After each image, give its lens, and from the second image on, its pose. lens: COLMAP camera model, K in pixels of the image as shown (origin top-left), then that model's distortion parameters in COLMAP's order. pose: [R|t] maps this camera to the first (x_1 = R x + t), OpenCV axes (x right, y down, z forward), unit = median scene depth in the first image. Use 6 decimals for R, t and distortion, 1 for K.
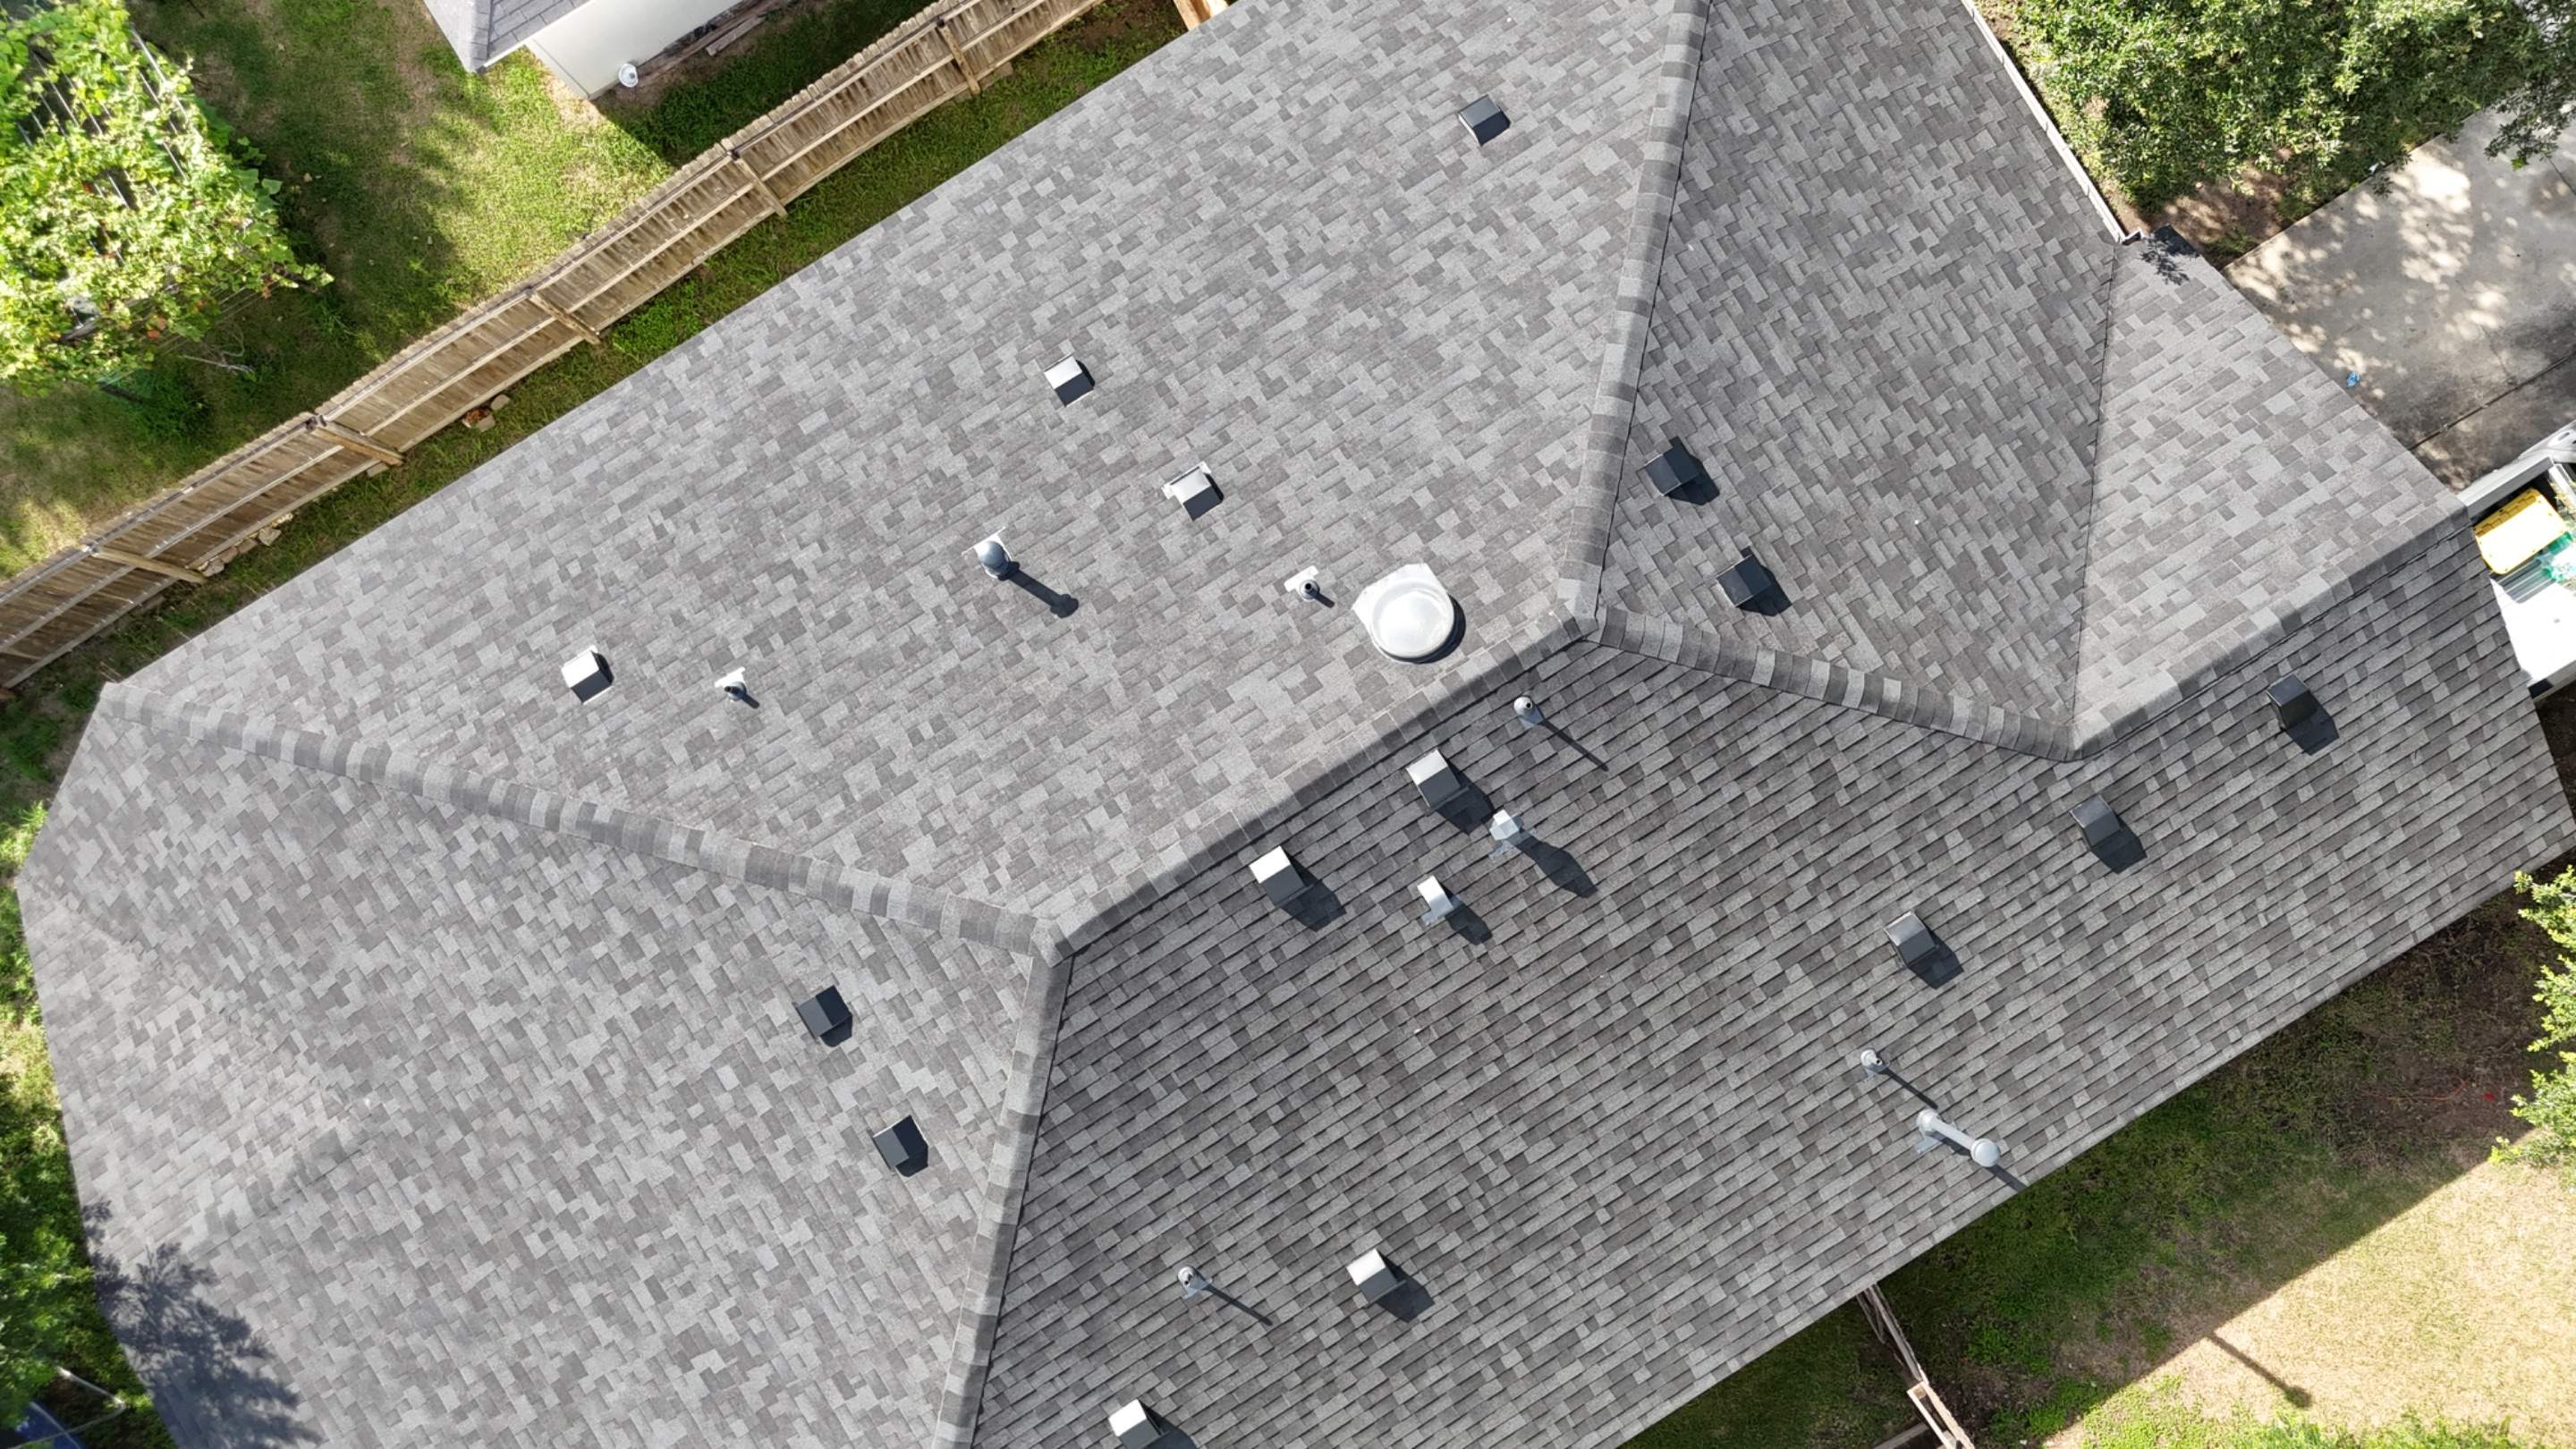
lens RADIAL K [[1902.2, 0, 1286.8], [0, 1902.2, 715.9], [0, 0, 1]] dist [0.078261, -0.080838]
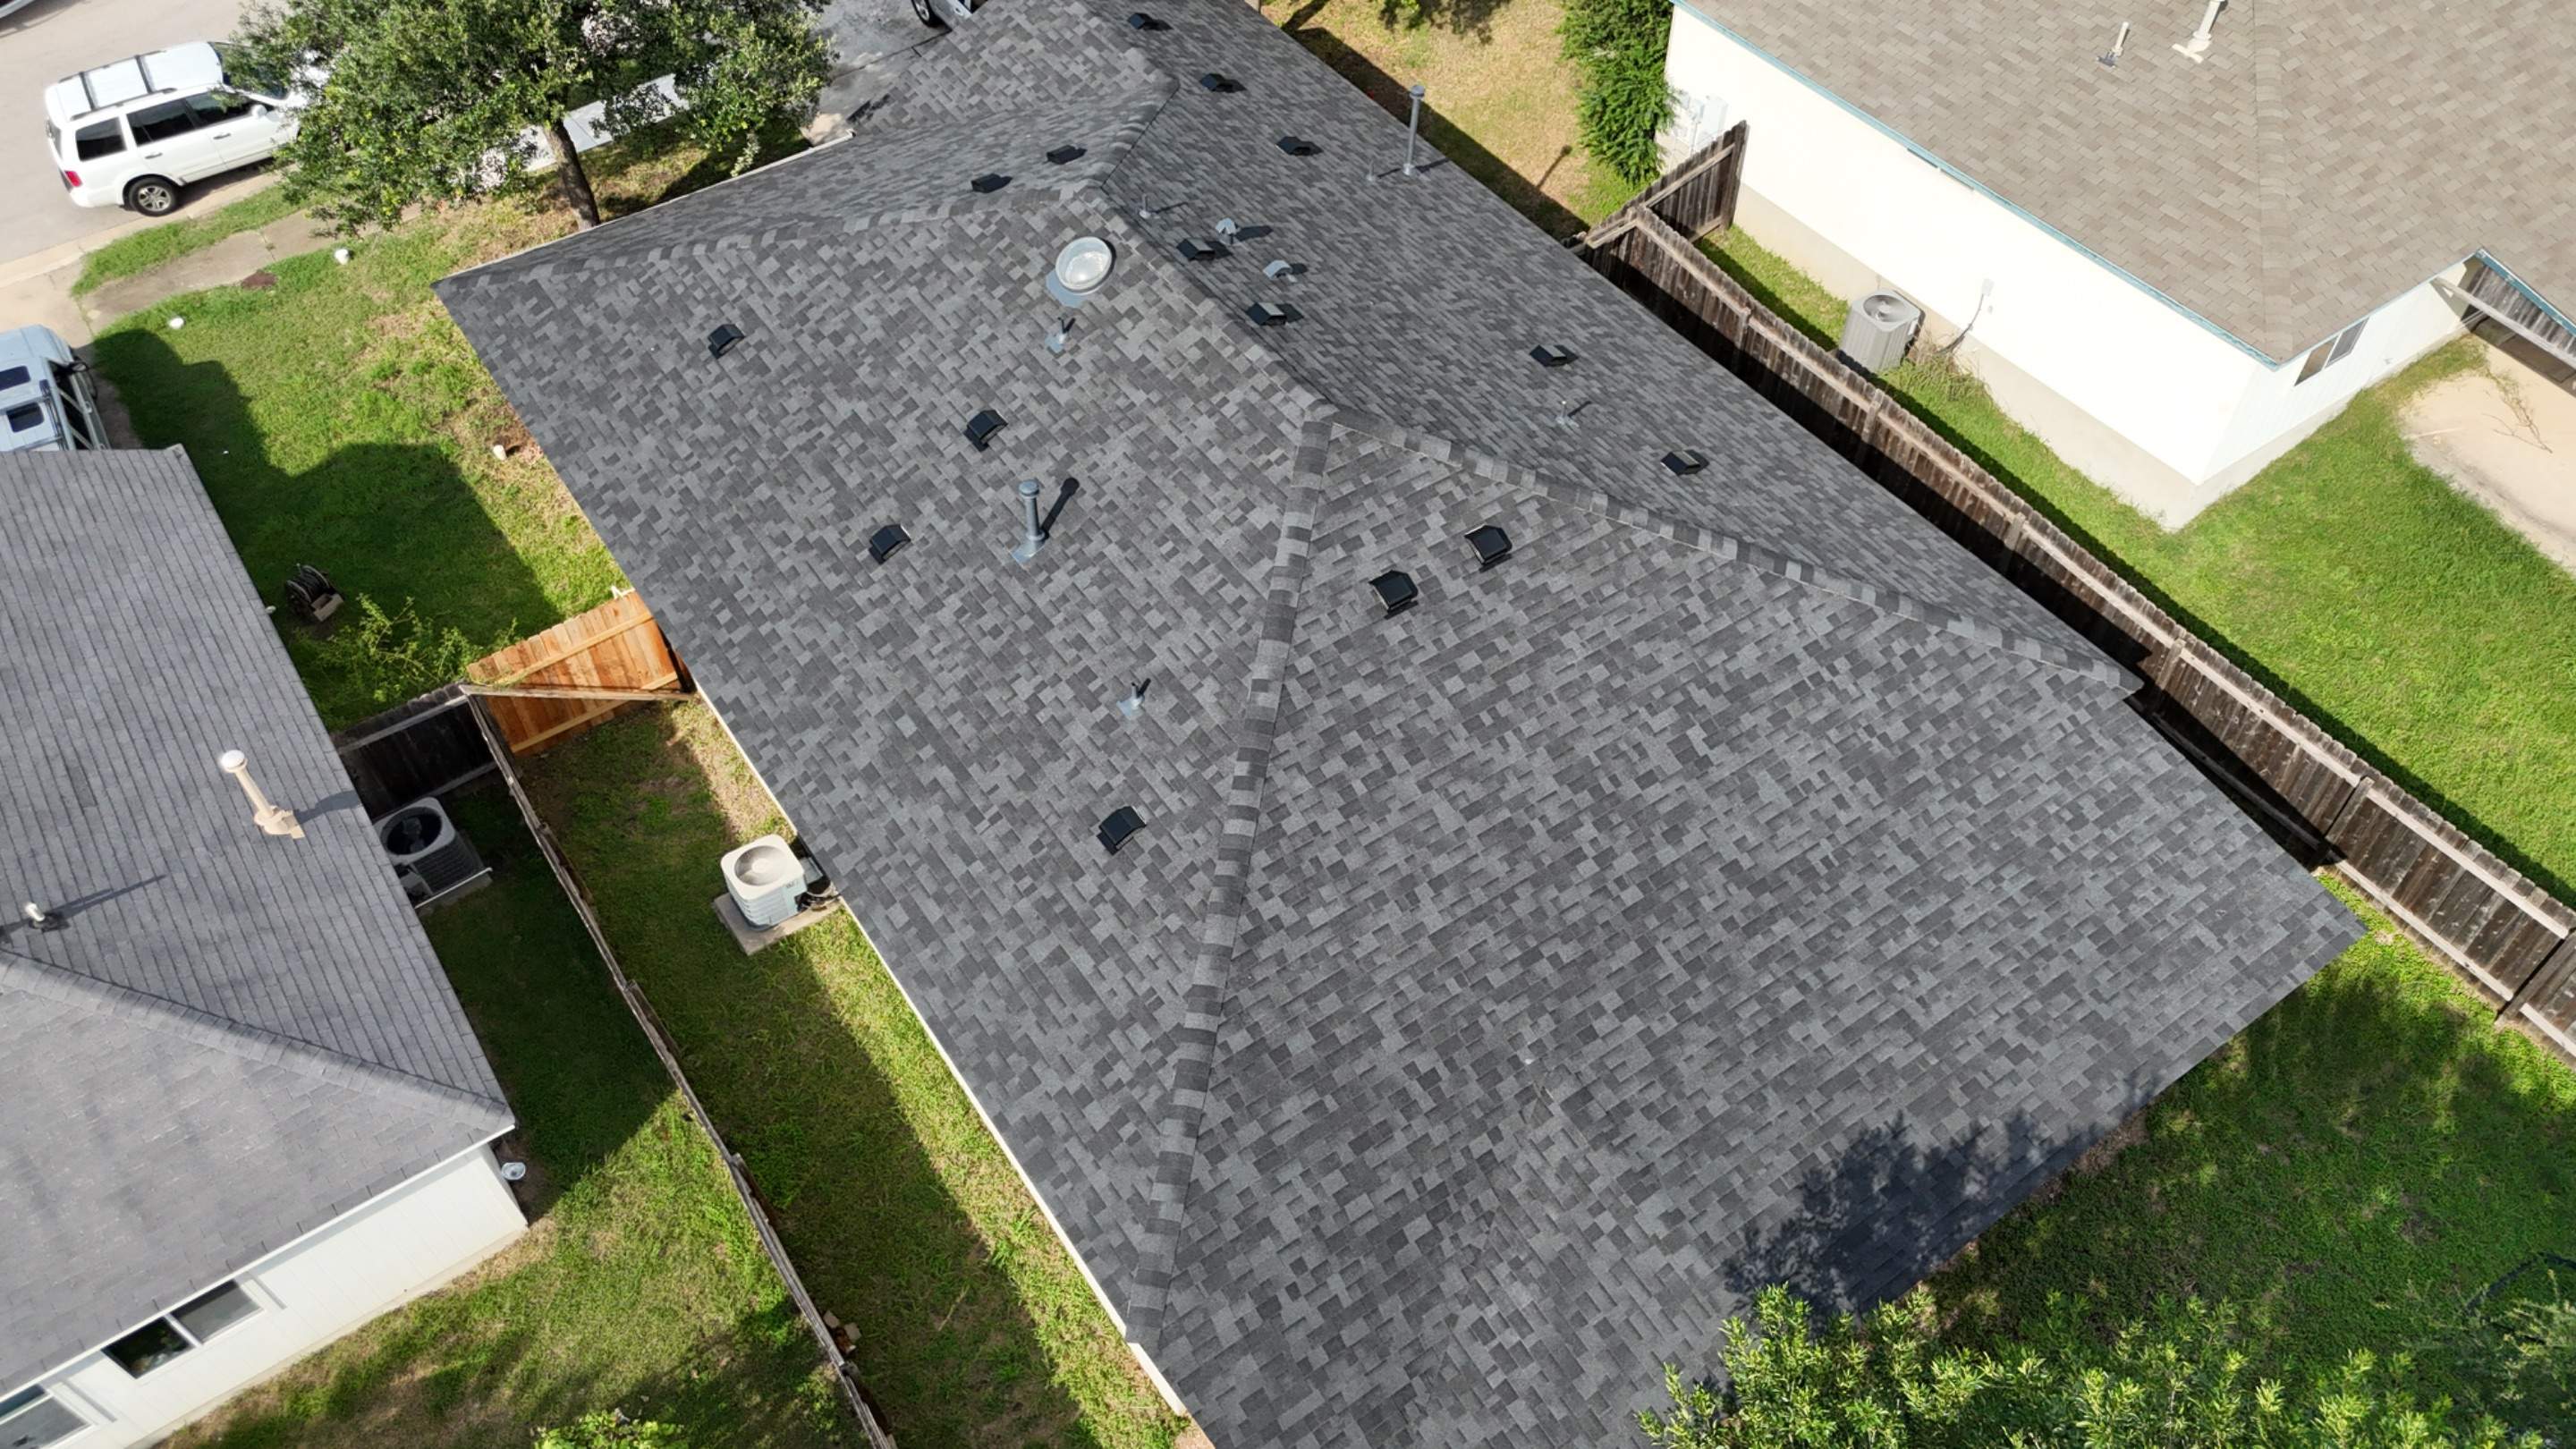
lens RADIAL K [[1902.2, 0, 1291.5], [0, 1902.2, 728.3], [0, 0, 1]] dist [0.078261, -0.080838]
pose [[-0.050542, -0.761731, 0.645919, -1.081481], [0.997894, -0.012189, 0.063710, 0.008297], [-0.040657, 0.647779, 0.760743, 0.106807]]
